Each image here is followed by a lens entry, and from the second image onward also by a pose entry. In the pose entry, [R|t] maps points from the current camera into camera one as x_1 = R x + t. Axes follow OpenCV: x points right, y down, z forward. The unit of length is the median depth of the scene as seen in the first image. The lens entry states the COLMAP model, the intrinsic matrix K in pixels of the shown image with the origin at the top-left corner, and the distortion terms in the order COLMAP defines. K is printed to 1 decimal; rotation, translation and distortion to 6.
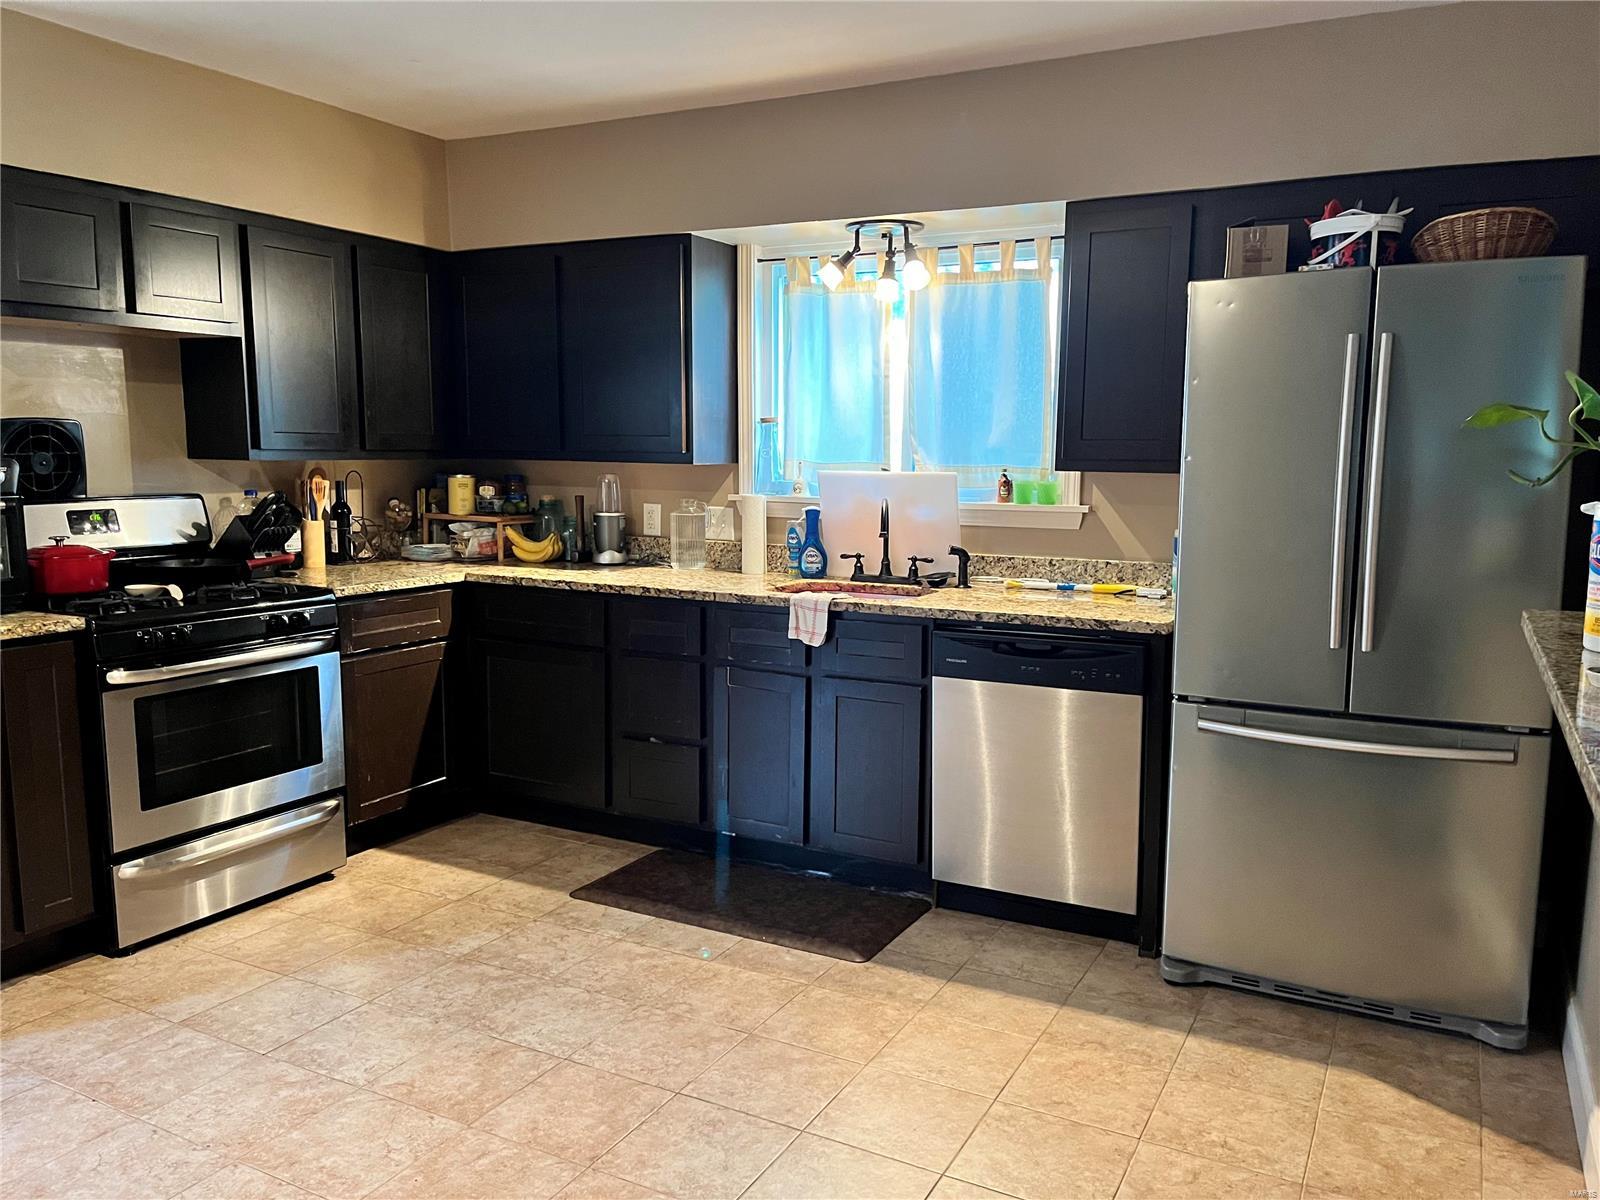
lens RADIAL K [[1189.3, 0, 806.3], [0, 1189.3, 608.3], [0, 0, 1]] dist [0.077489, -0.104629]
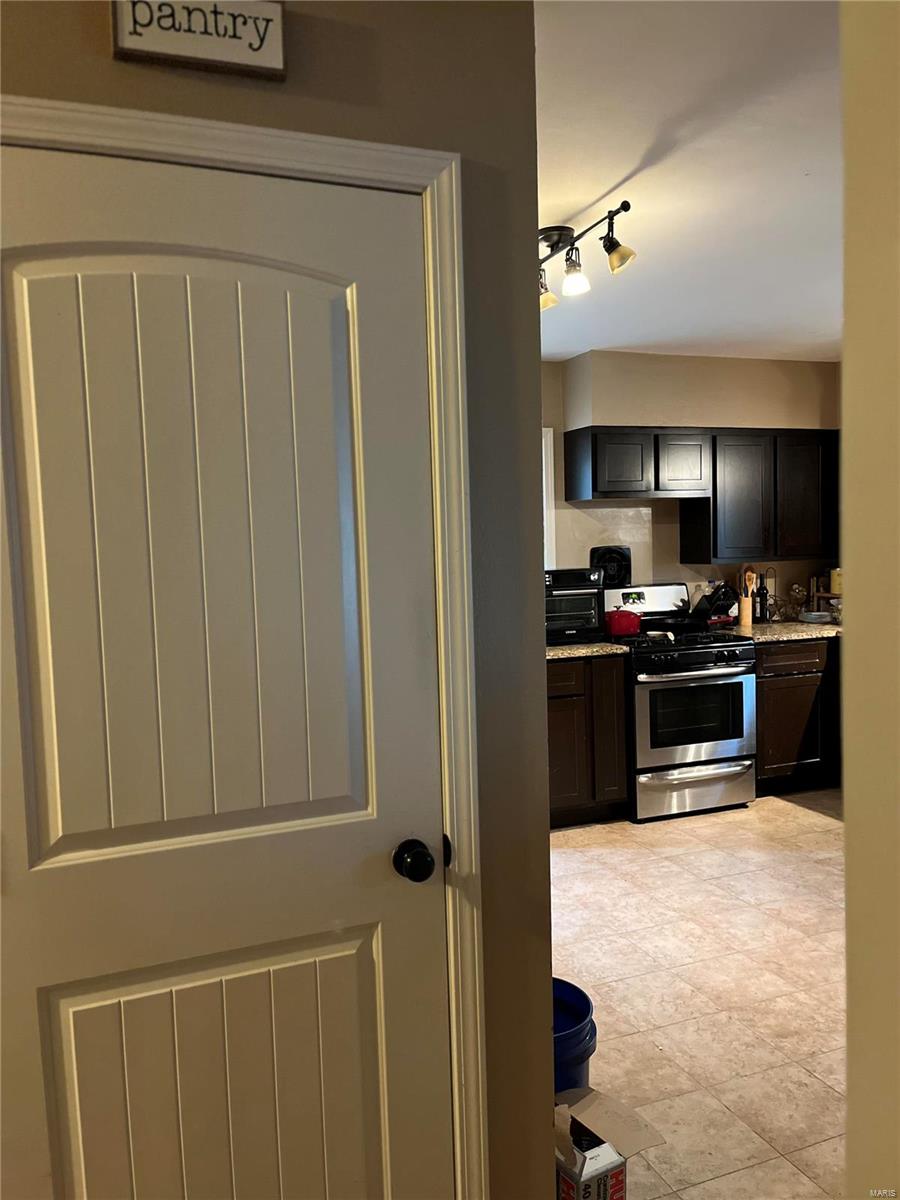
lens RADIAL K [[892.0, 0, 473.7], [0, 892.0, 617.4], [0, 0, 1]] dist [0.077489, -0.104629]
pose [[0.766190, 0.019348, -0.642323, 0.128649], [-0.049477, 0.998356, -0.028946, 0.012314], [0.640707, 0.053958, 0.765887, -0.250990]]
